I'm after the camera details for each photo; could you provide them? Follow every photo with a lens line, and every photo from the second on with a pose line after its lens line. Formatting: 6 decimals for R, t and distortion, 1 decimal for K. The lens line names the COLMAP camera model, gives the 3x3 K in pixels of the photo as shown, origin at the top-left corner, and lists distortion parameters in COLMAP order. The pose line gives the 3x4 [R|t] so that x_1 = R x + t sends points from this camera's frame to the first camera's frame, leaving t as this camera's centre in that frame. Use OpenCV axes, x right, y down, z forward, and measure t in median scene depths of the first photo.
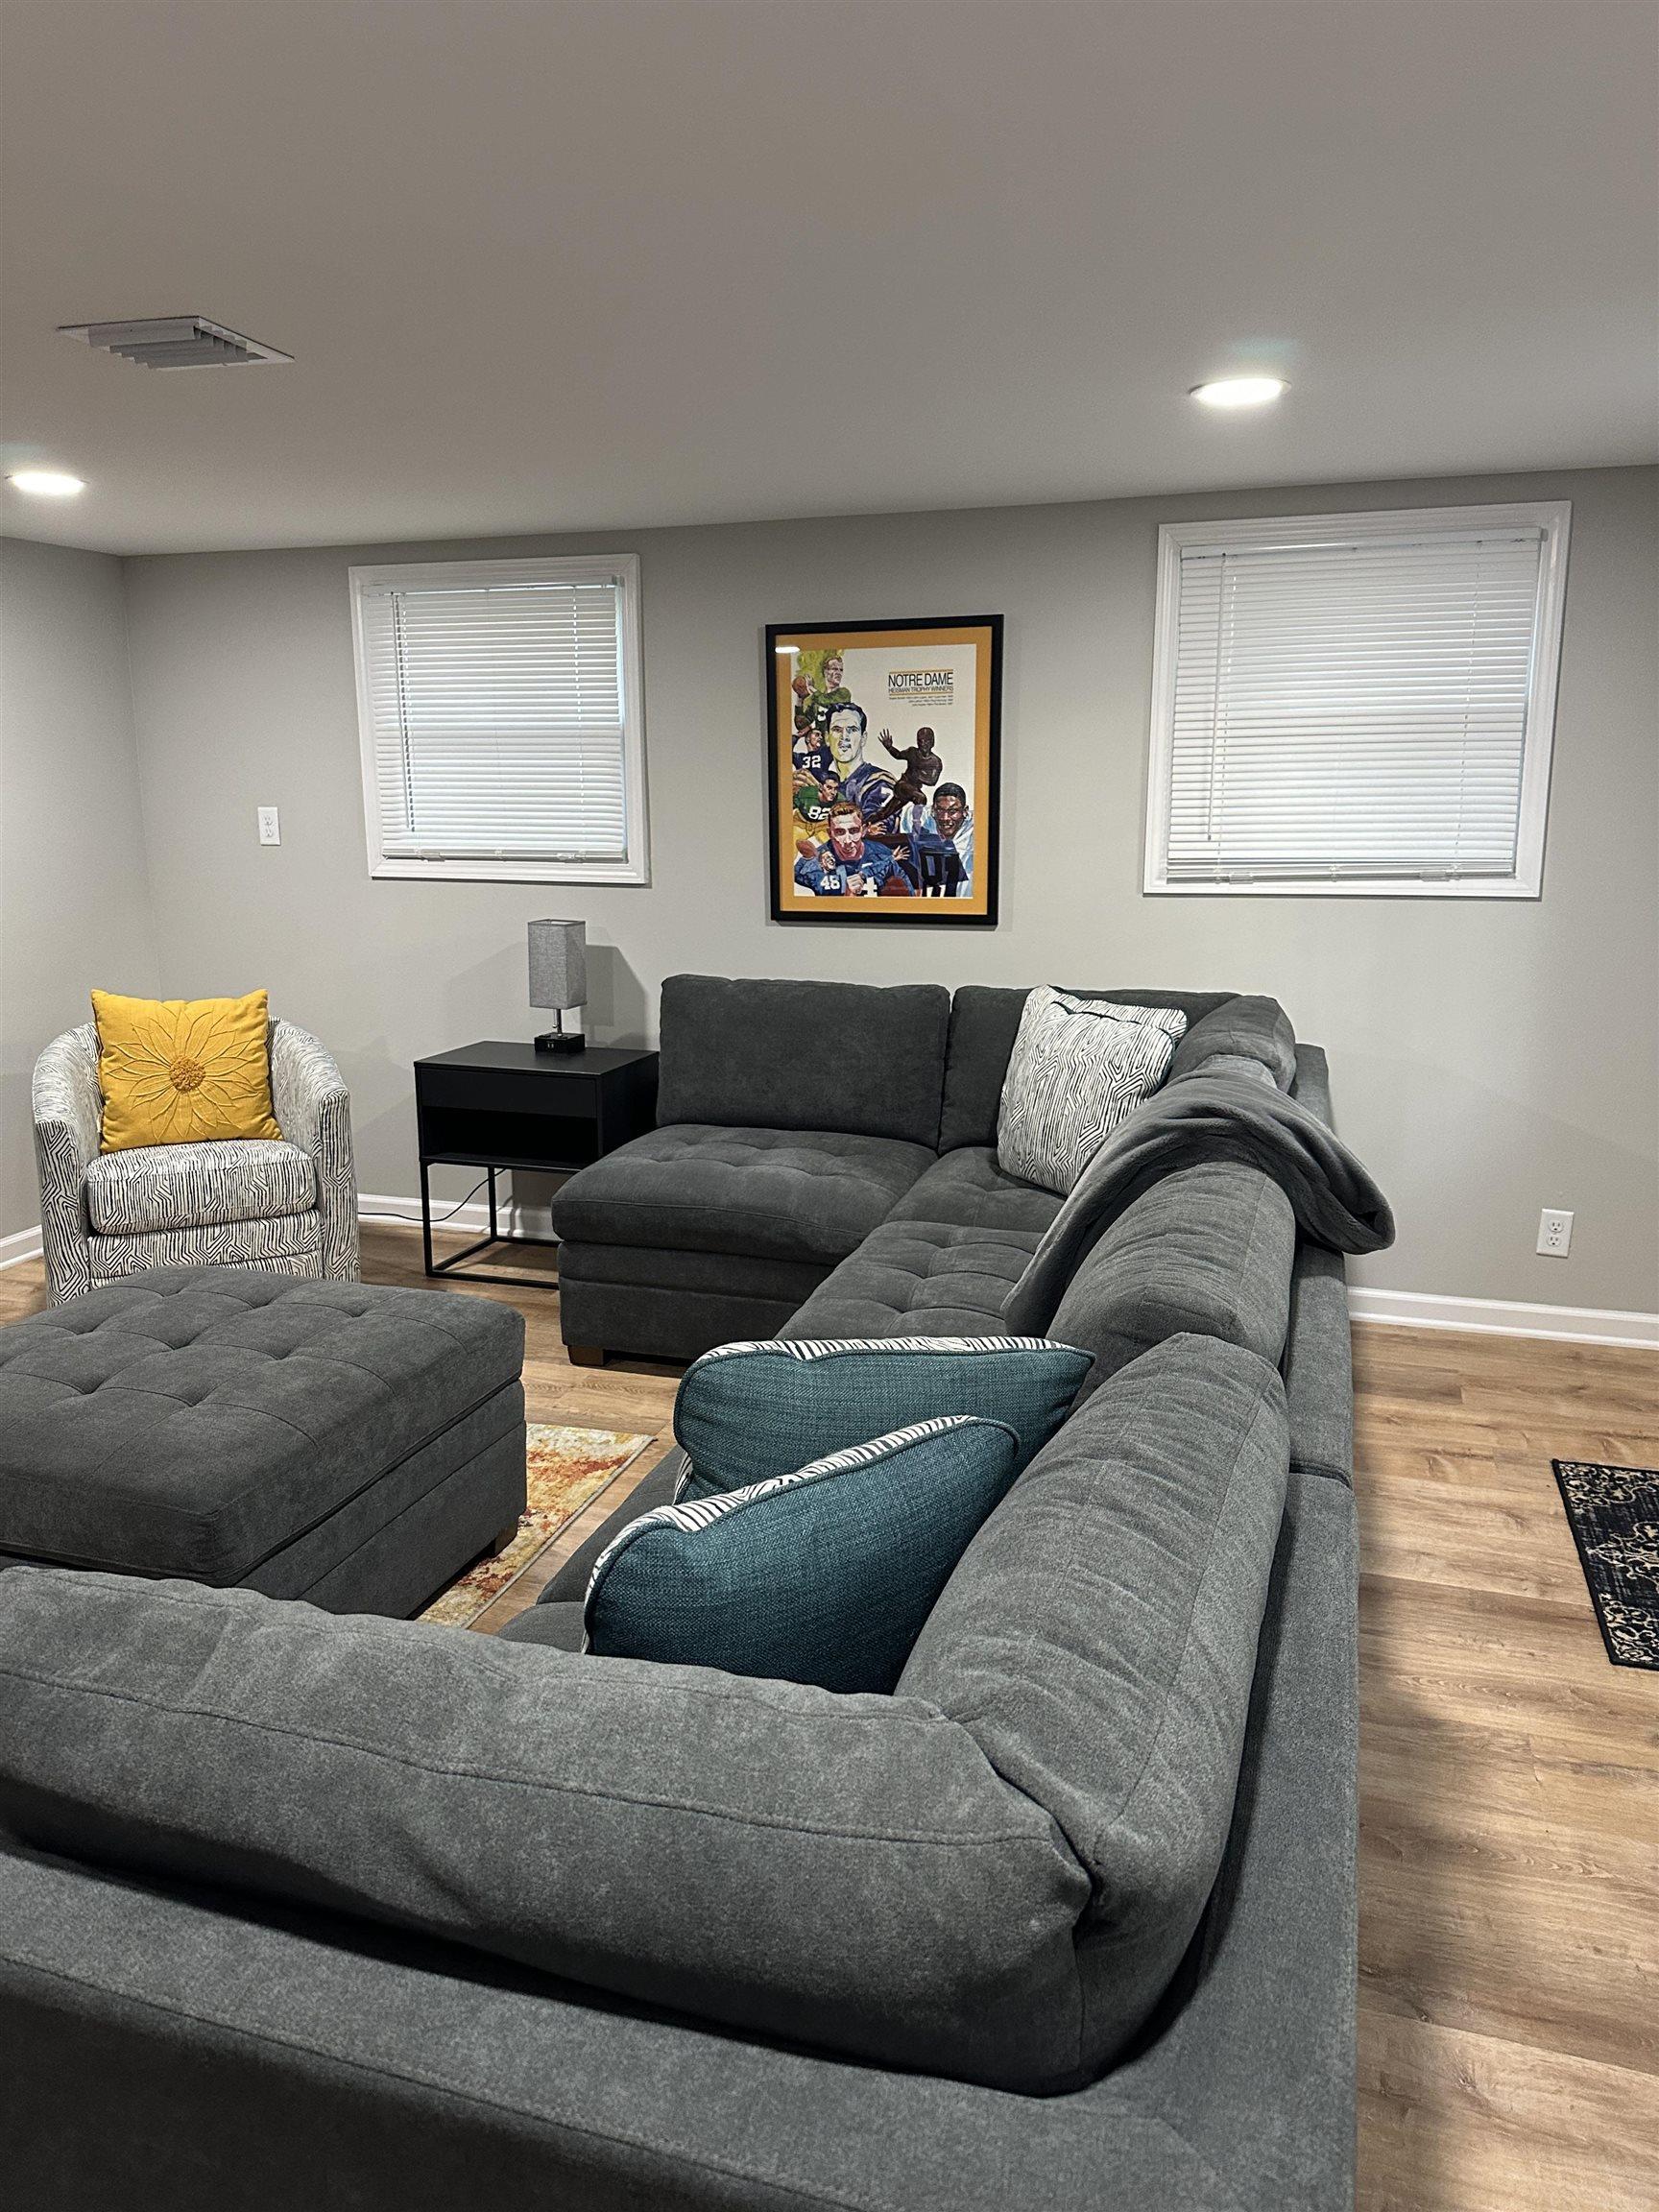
lens RADIAL K [[1538.6, 0, 826.3], [0, 1538.6, 1088.4], [0, 0, 1]] dist [0.163766, -0.306233]
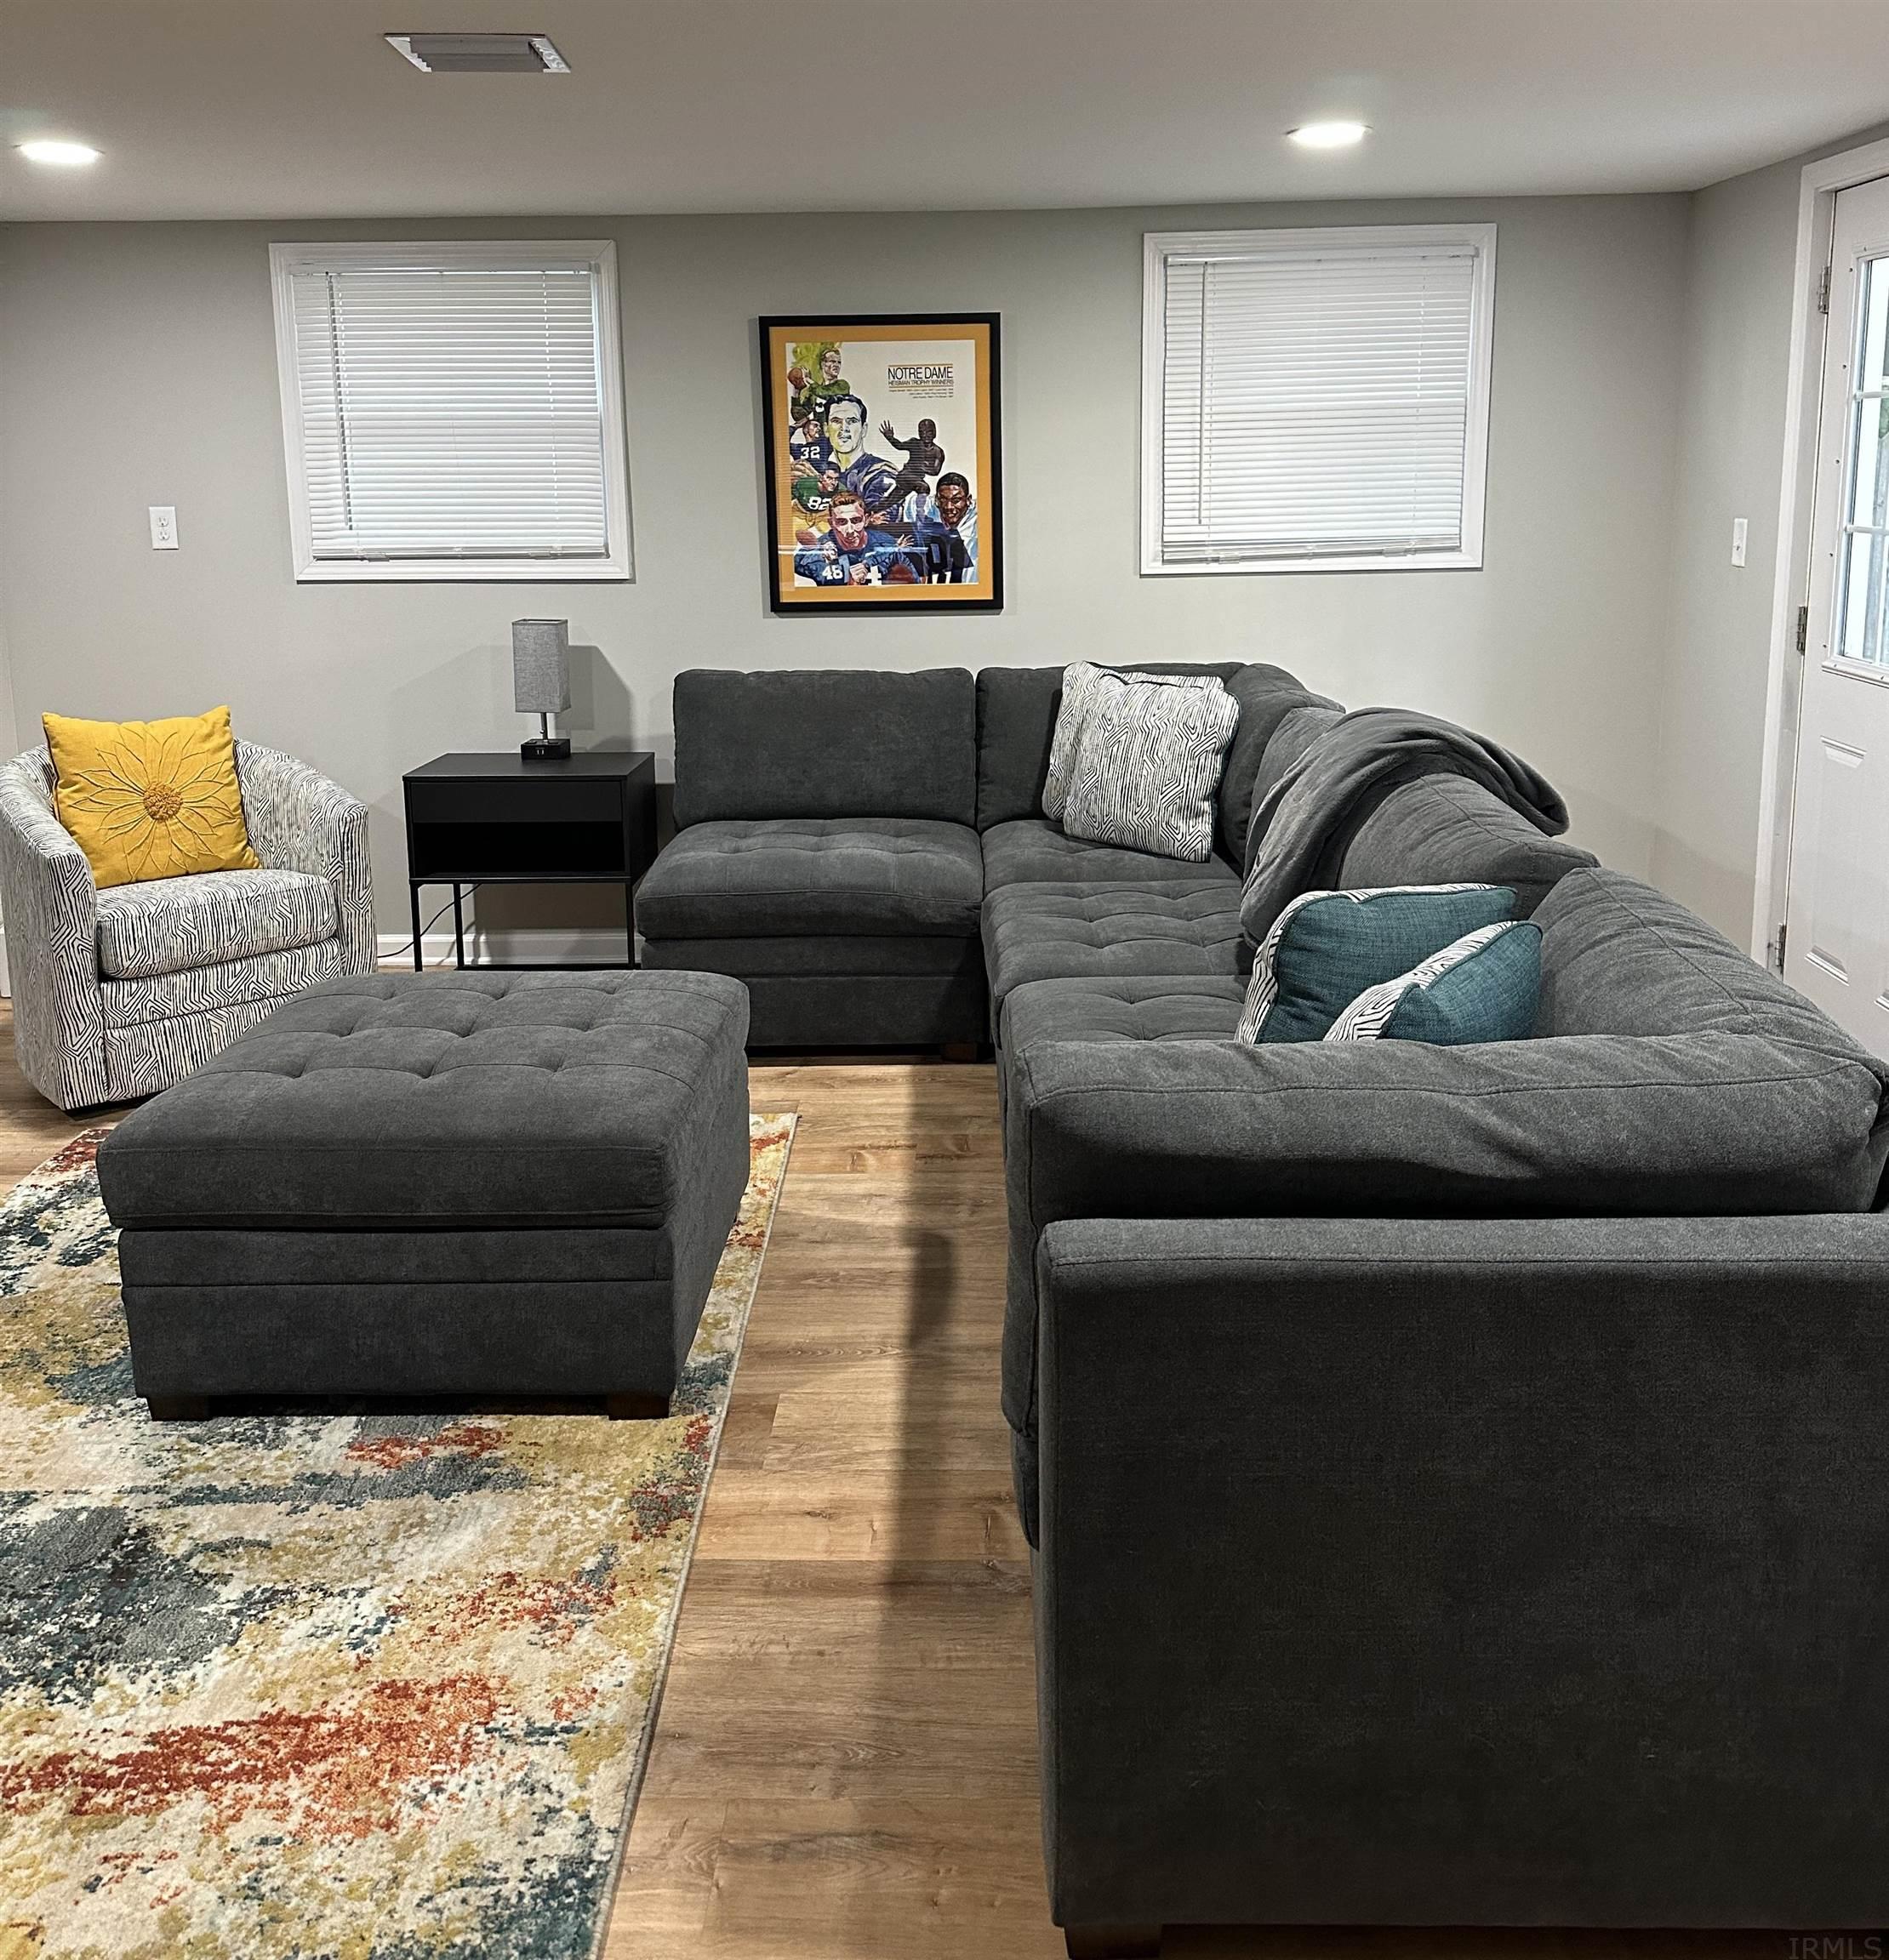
lens RADIAL K [[1771.4, 0, 953.6], [0, 1771.4, 781.0], [0, 0, 1]] dist [0.168670, -0.322951]
pose [[0.954733, -0.059269, 0.291498, -0.273349], [0.067096, 0.997603, -0.016919, 0.027004], [-0.289797, 0.035712, 0.956422, -0.122686]]
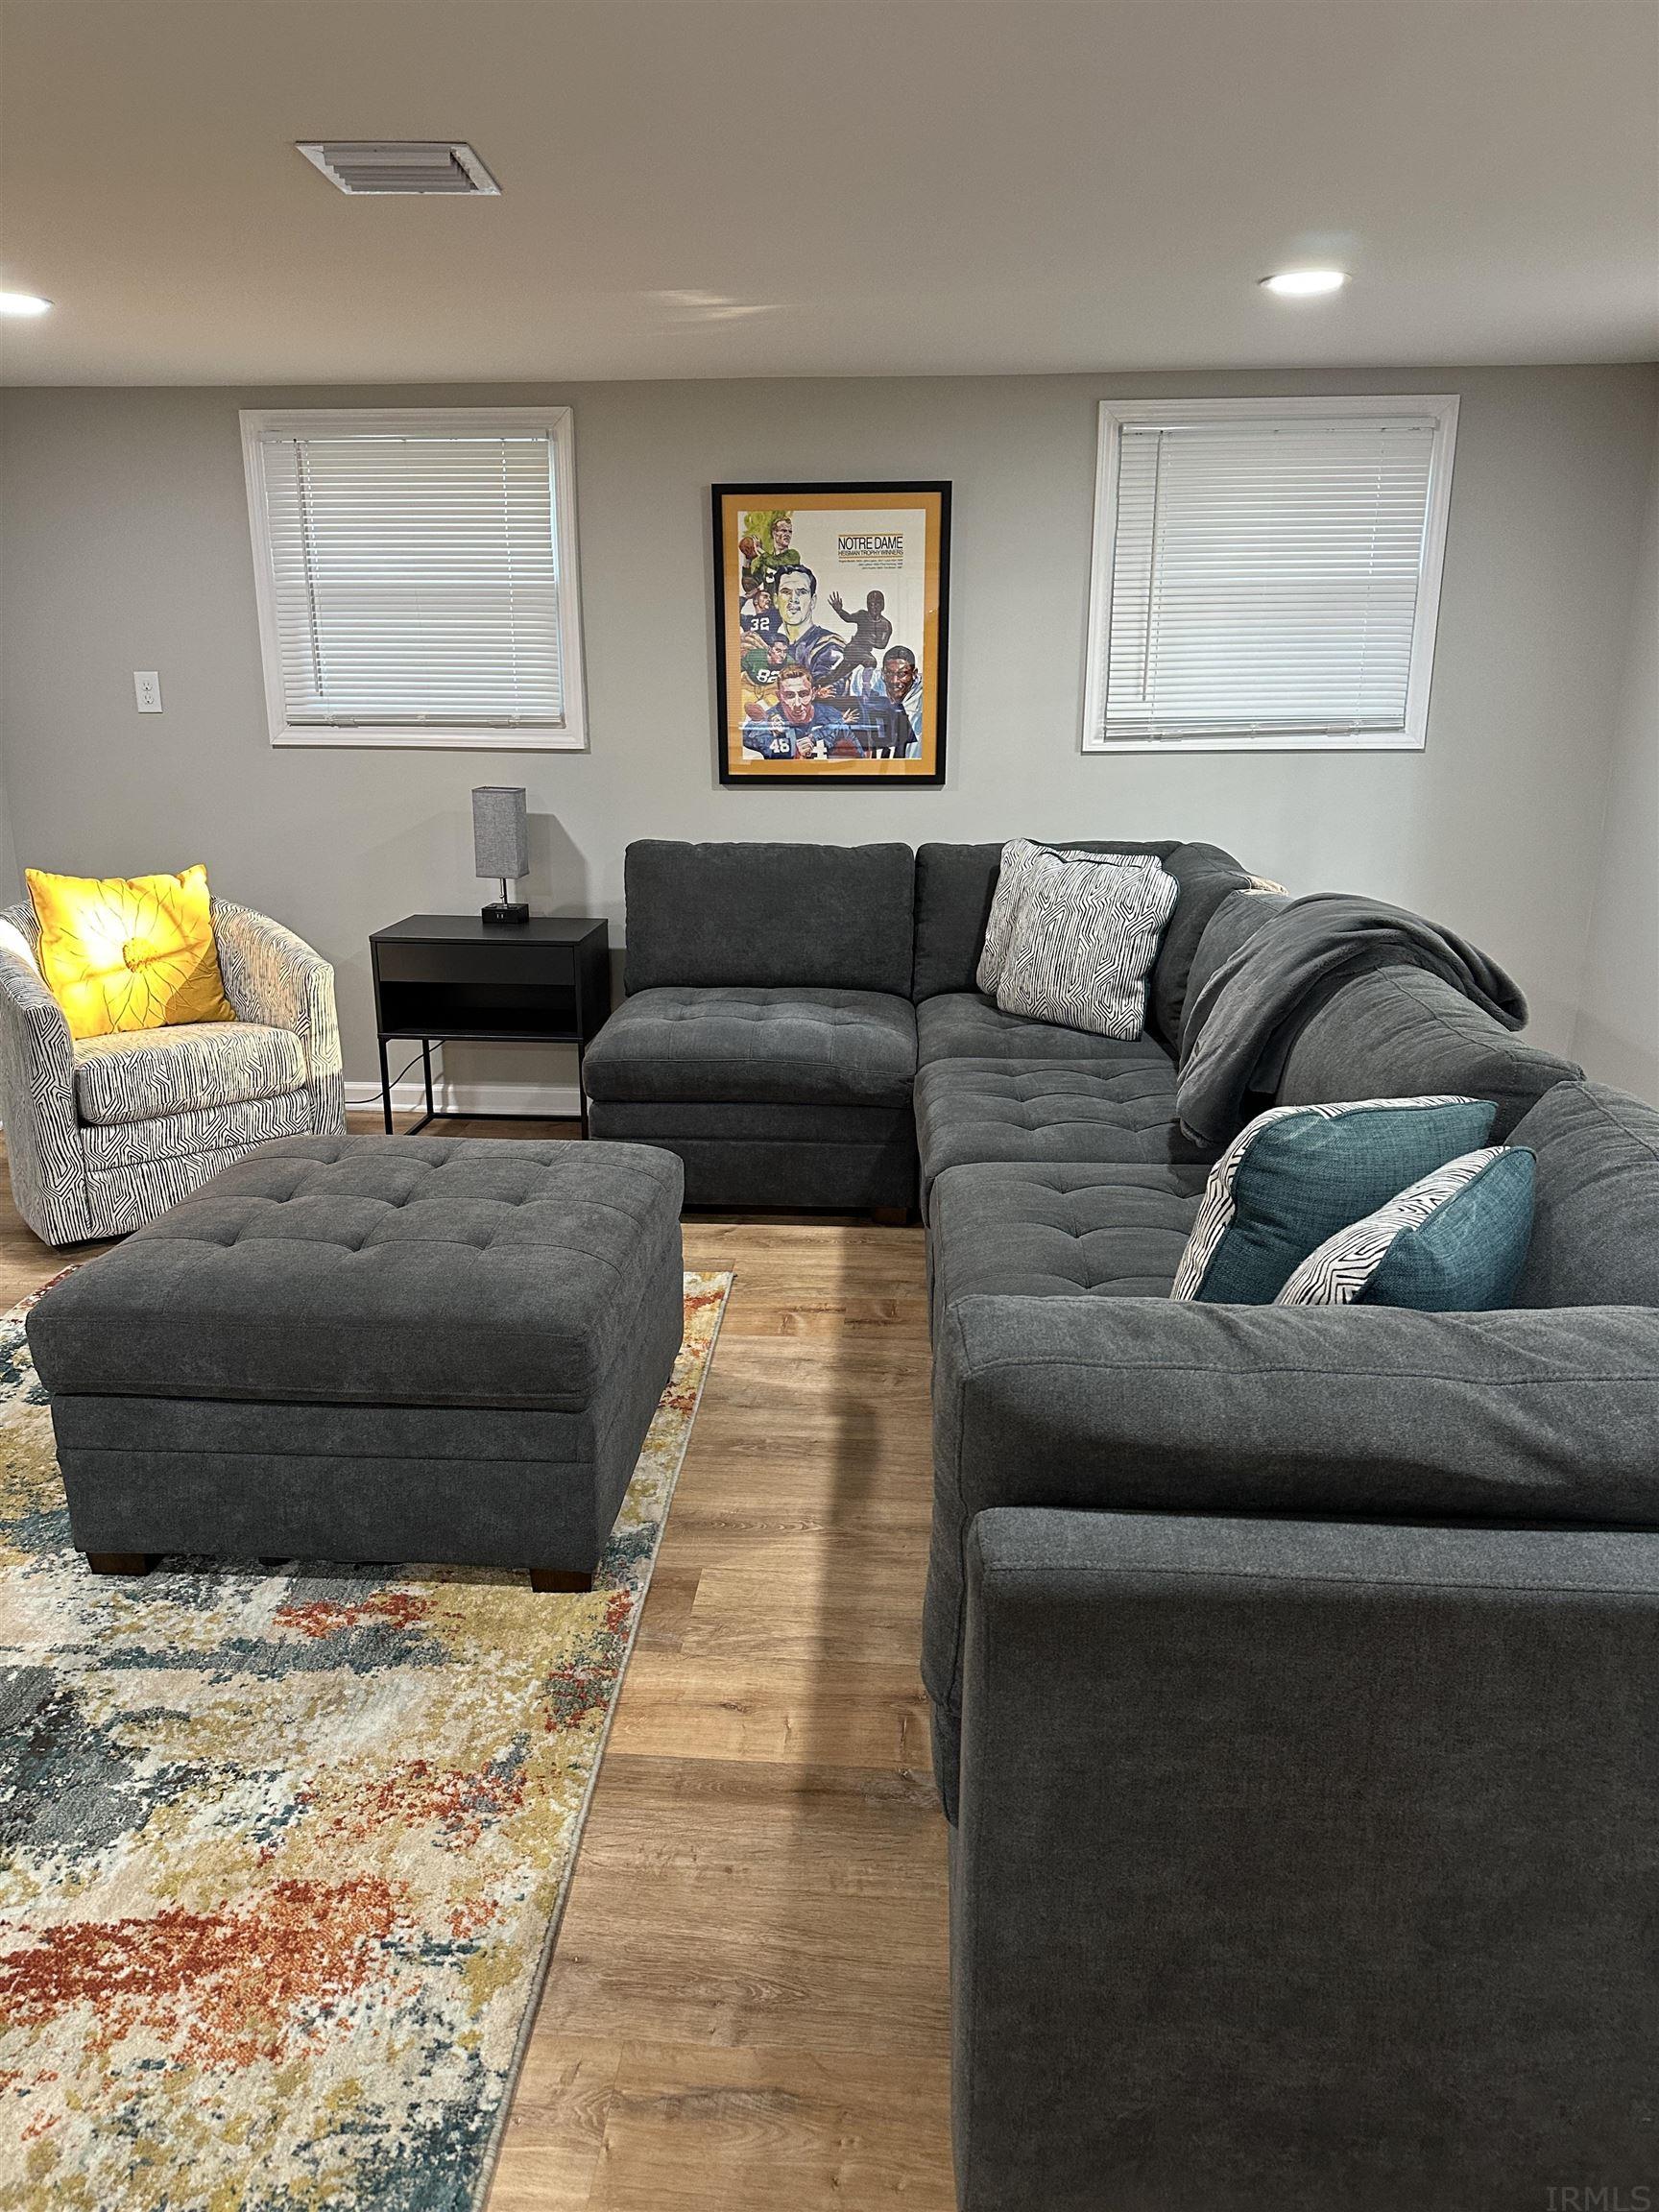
lens RADIAL K [[1535.4, 0, 817.5], [0, 1535.4, 1102.2], [0, 0, 1]] dist [0.160299, -0.293323]
pose [[0.969102, -0.064293, 0.238133, -0.239919], [0.044597, 0.995192, 0.087199, 0.014569], [-0.242595, -0.073885, 0.967310, -0.021340]]
